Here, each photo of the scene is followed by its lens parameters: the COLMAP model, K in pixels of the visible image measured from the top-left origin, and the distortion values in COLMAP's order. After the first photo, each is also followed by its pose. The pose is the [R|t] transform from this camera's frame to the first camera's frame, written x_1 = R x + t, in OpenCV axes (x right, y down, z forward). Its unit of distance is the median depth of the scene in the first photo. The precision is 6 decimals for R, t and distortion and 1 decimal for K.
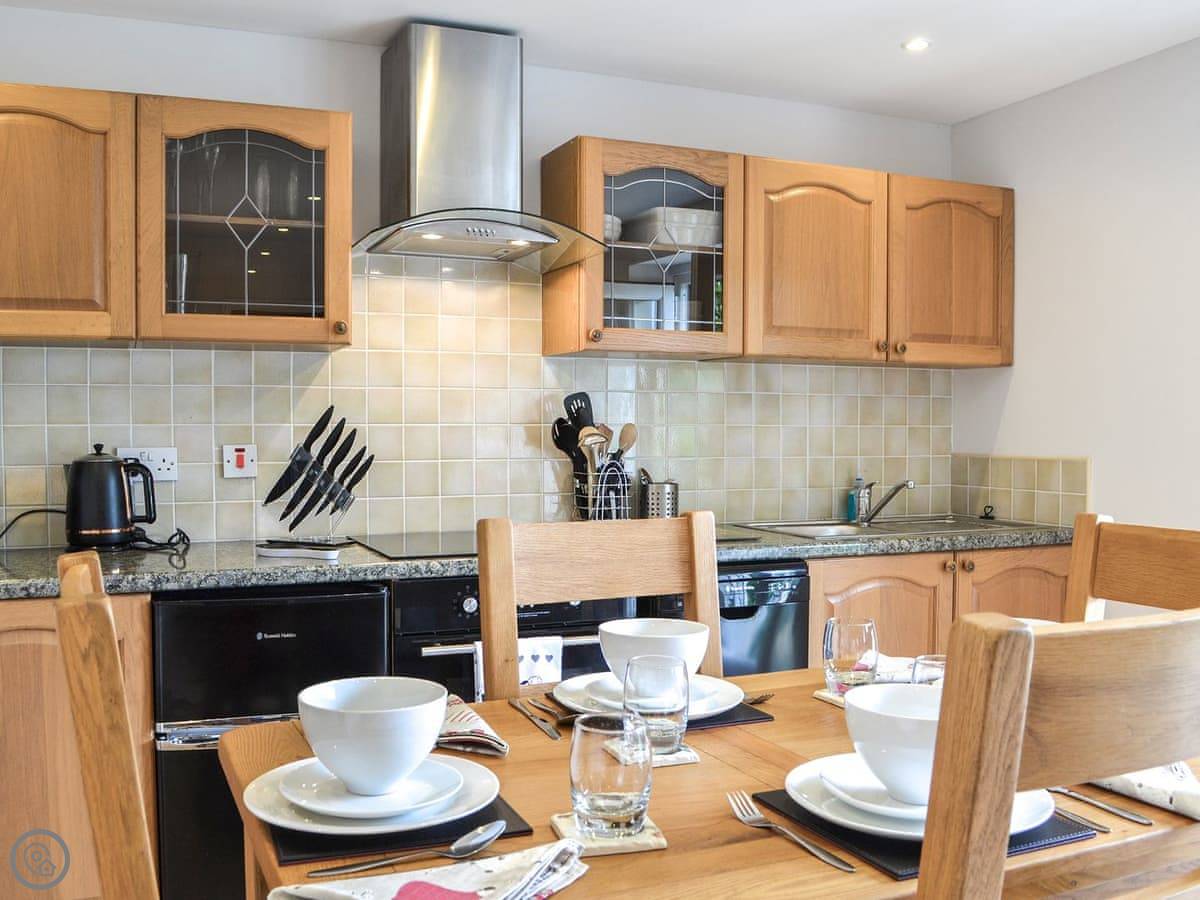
lens RADIAL K [[1120.4, 0, 599.0], [0, 1120.4, 453.9], [0, 0, 1]] dist [-0.081250, 0.000000]
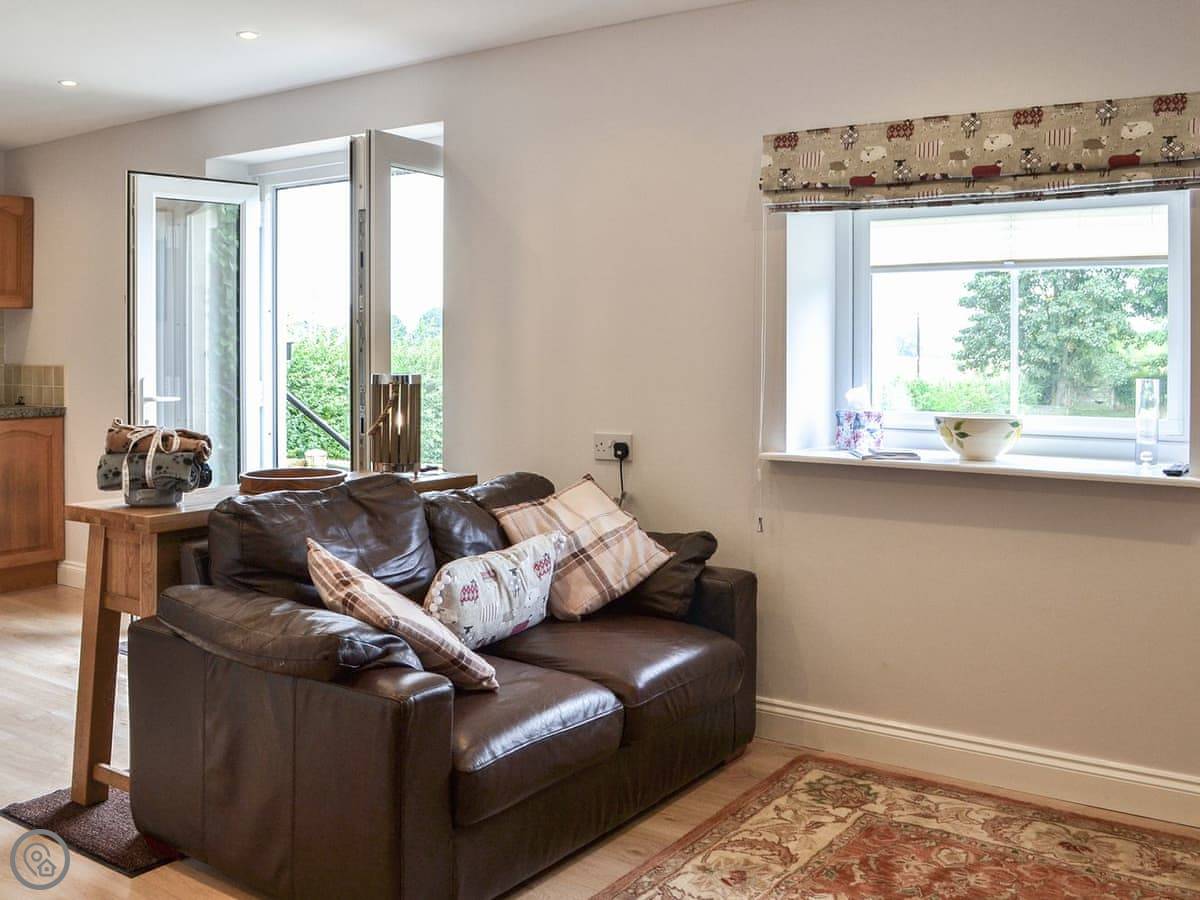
lens RADIAL K [[1120.4, 0, 593.6], [0, 1120.4, 366.2], [0, 0, 1]] dist [-0.081250, 0.000000]
pose [[0.843745, -0.012009, 0.536610, 0.236643], [0.017695, 0.999829, -0.005447, 0.030802], [-0.536453, 0.014091, 0.843813, -0.877664]]
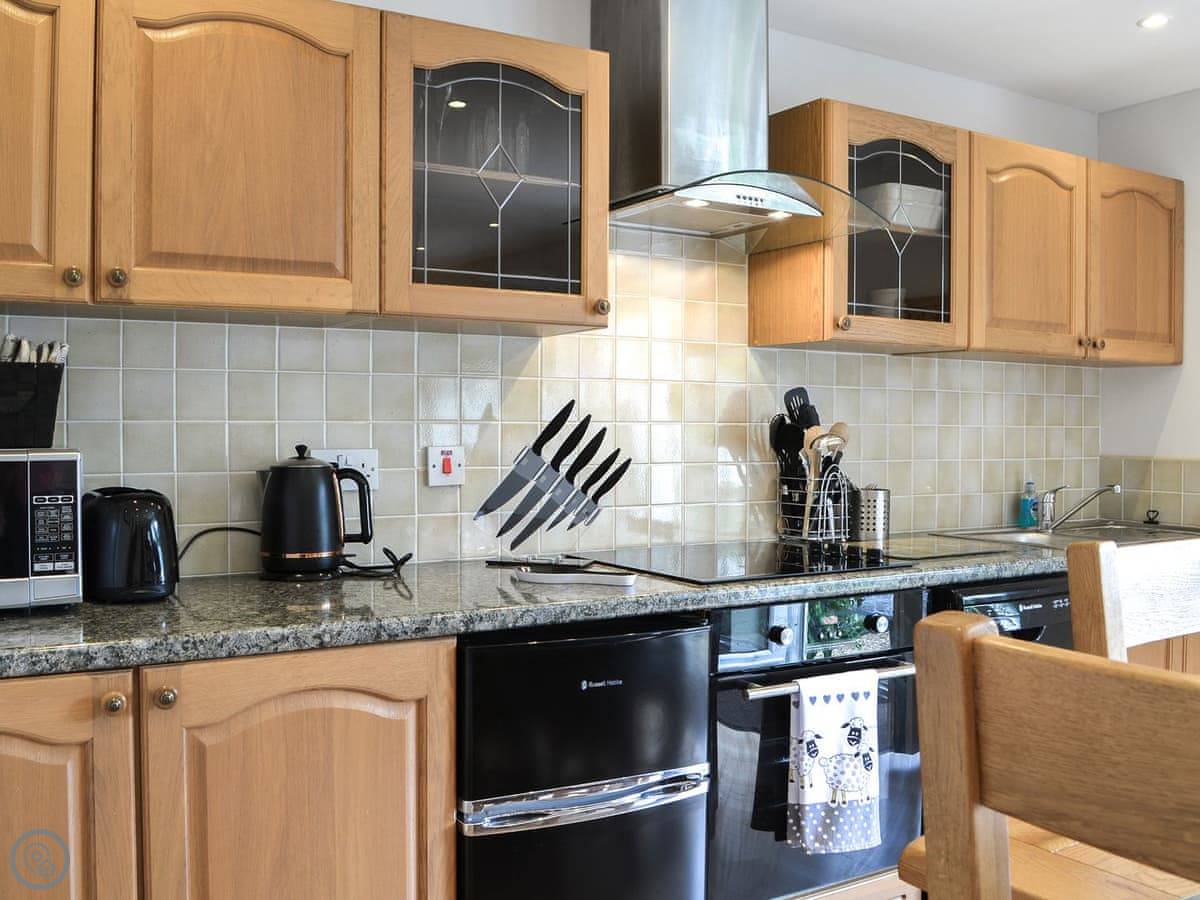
lens RADIAL K [[1120.4, 0, 567.5], [0, 1120.4, 434.8], [0, 0, 1]] dist [-0.081250, 0.000000]
pose [[0.991902, 0.002300, 0.126981, -0.315300], [0.000054, 0.999828, -0.018529, -0.001224], [-0.127002, 0.018385, 0.991732, 0.147724]]
